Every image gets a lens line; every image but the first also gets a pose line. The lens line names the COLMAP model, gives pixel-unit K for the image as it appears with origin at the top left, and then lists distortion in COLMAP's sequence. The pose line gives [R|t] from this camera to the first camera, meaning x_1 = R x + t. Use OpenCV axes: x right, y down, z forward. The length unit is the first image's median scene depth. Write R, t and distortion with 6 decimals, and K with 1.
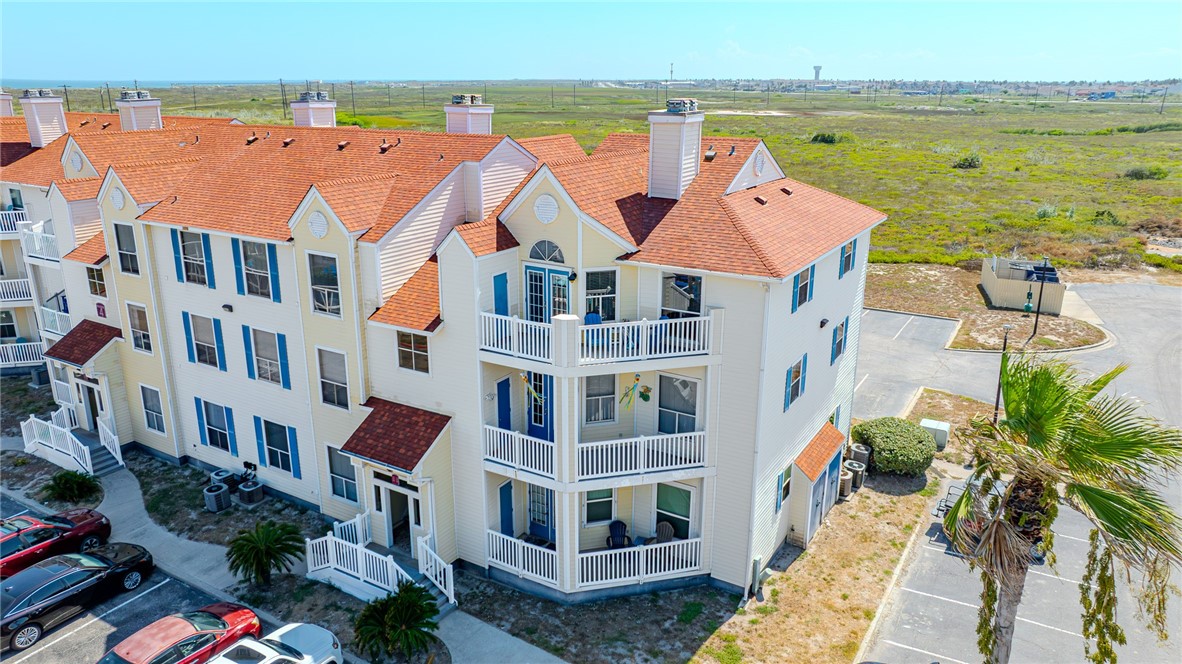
lens RADIAL K [[823.1, 0, 590.5], [0, 823.1, 330.6], [0, 0, 1]] dist [-0.010681, -0.001288]
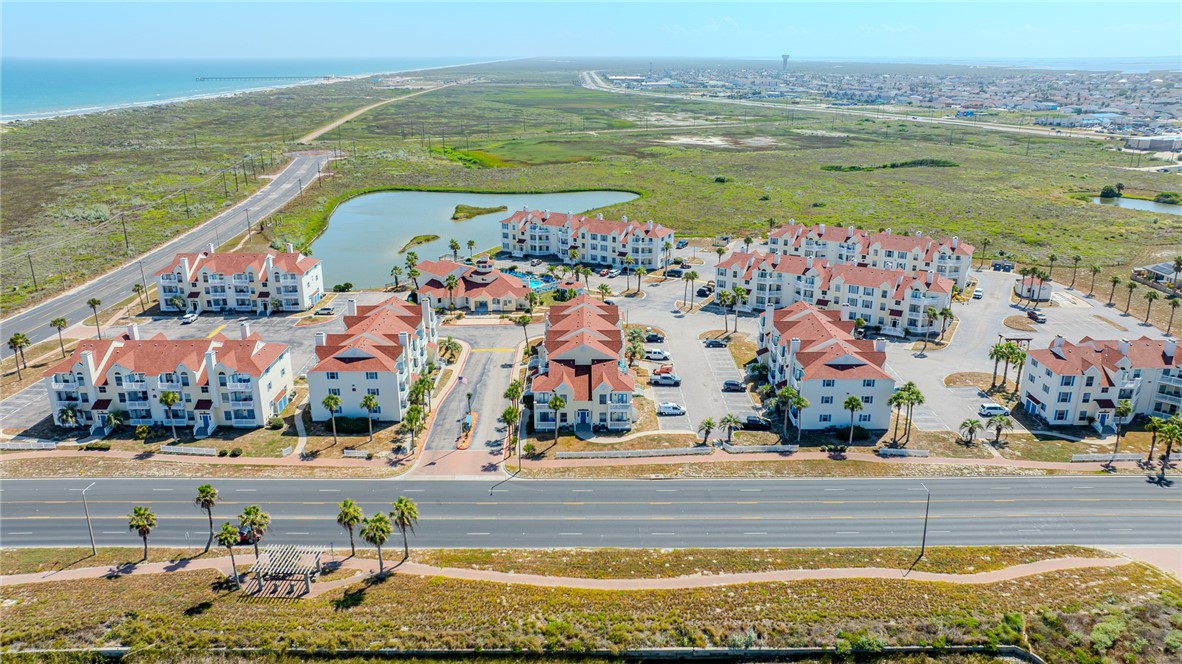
lens RADIAL K [[823.1, 0, 591.2], [0, 823.1, 332.1], [0, 0, 1]] dist [-0.010681, -0.001288]
pose [[0.999632, -0.011458, 0.024577, -0.816096], [0.010792, 0.999575, 0.027064, 0.745002], [-0.024876, -0.026788, 0.999332, -8.436525]]
